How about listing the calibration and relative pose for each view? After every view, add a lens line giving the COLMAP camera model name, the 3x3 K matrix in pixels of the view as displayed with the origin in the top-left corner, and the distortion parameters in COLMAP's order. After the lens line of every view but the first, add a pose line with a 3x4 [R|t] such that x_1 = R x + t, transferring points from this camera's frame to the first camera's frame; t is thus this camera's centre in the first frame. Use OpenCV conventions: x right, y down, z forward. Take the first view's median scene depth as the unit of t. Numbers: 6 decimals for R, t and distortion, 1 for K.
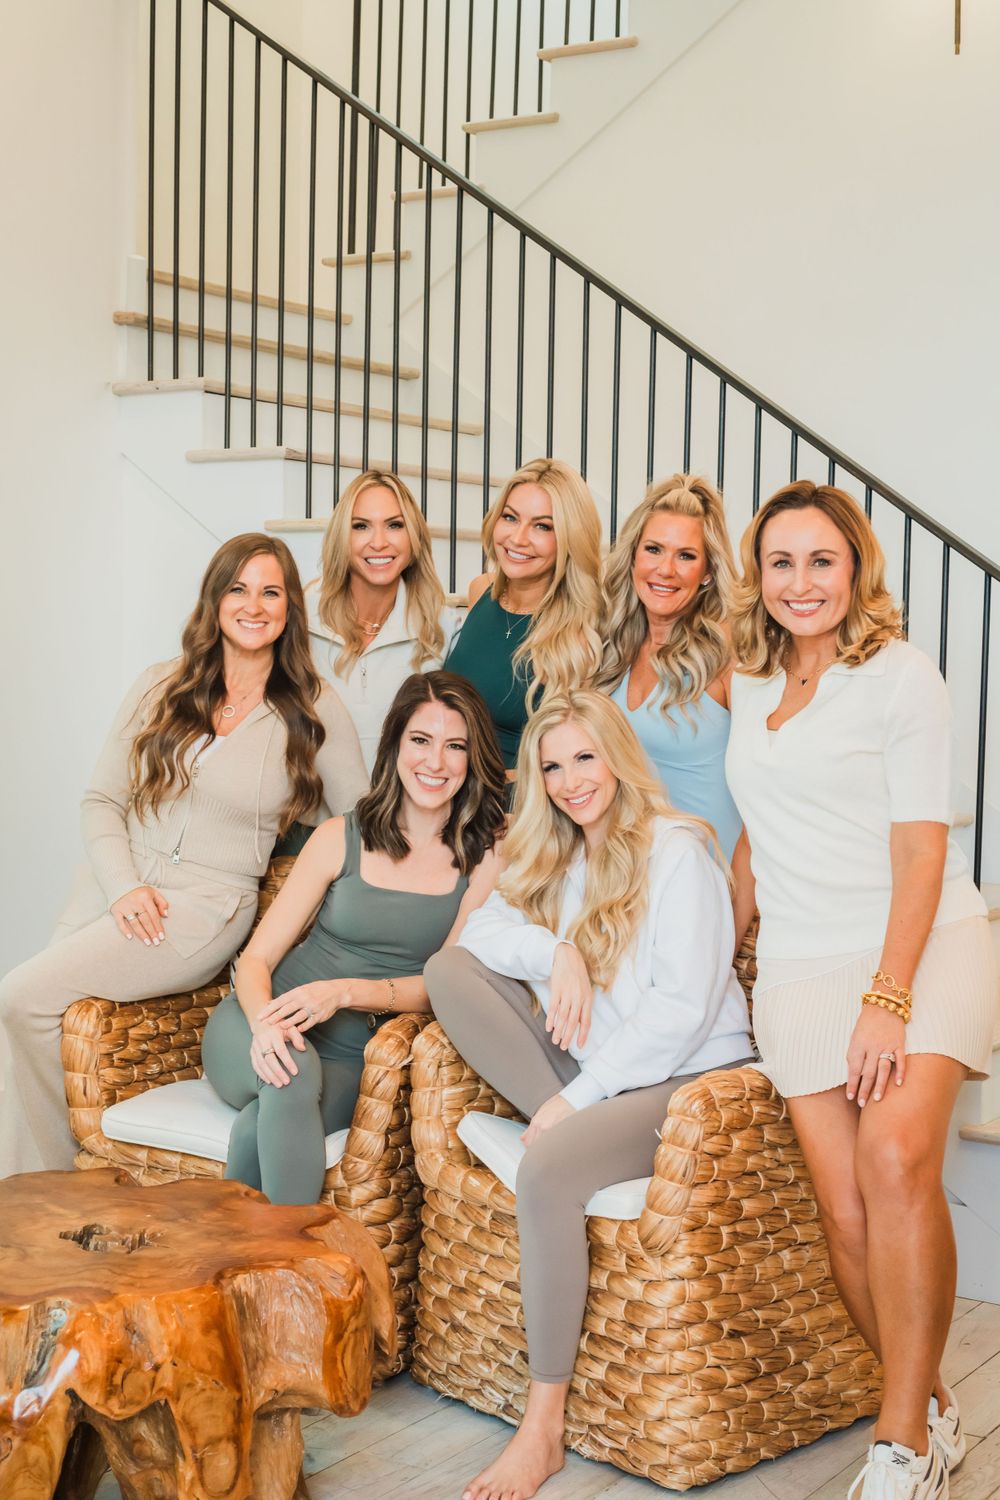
lens RADIAL K [[2100.9, 0, 450.4], [0, 2100.9, 750.5], [0, 0, 1]] dist [0.019340, -0.007396]
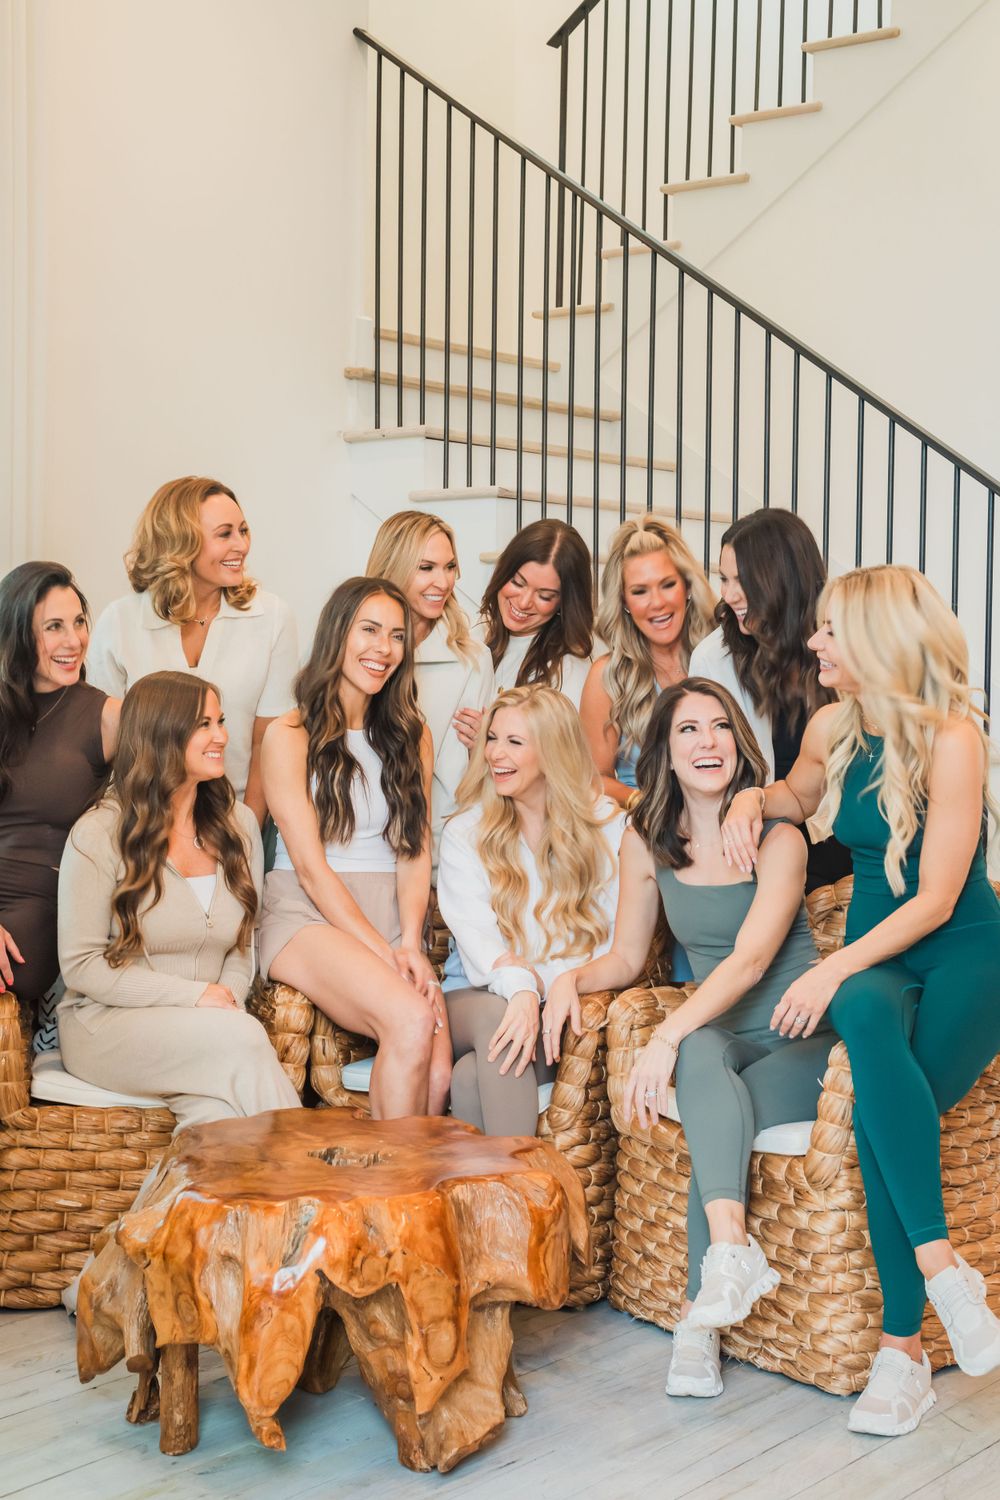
lens RADIAL K [[2198.9, 0, 500.0], [0, 2198.9, 750.0], [0, 0, 1]] dist [0.011573, 0.019232]
pose [[0.996615, -0.004683, -0.082078, 0.023473], [0.003241, 0.999838, -0.017684, 0.021299], [0.082148, 0.017358, 0.996469, -0.211157]]
